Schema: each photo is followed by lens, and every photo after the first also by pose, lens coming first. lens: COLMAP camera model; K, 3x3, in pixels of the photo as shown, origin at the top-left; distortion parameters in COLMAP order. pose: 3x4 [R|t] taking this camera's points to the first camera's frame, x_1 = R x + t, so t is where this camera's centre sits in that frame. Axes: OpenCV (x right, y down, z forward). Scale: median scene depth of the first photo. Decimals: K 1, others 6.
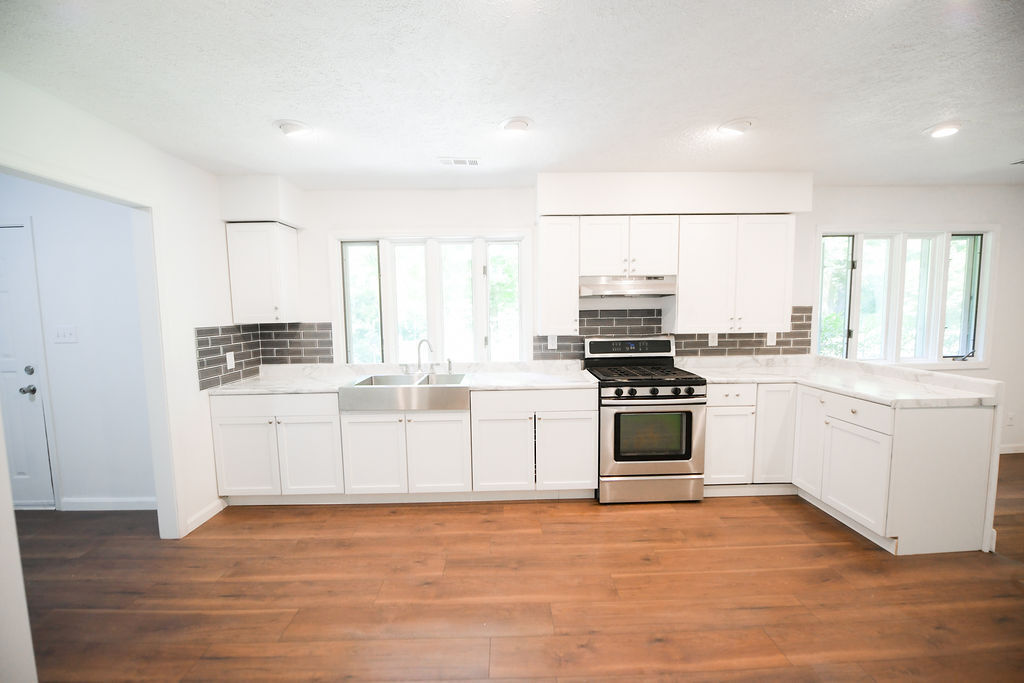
lens RADIAL K [[405.9, 0, 512.0], [0, 405.9, 341.5], [0, 0, 1]] dist [-0.020458, -0.000789]
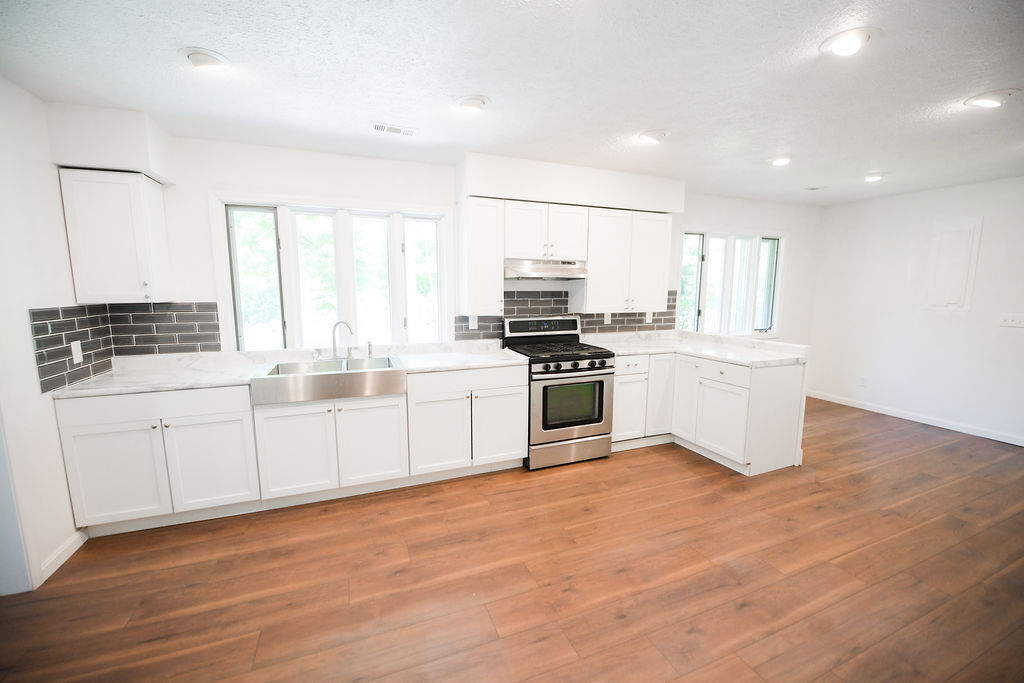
lens RADIAL K [[405.9, 0, 512.0], [0, 405.9, 341.5], [0, 0, 1]] dist [-0.020458, -0.000789]
pose [[0.936513, -0.029240, 0.349413, -0.202216], [0.012921, 0.998718, 0.048946, 0.001172], [-0.350396, -0.041323, 0.935690, 0.012508]]
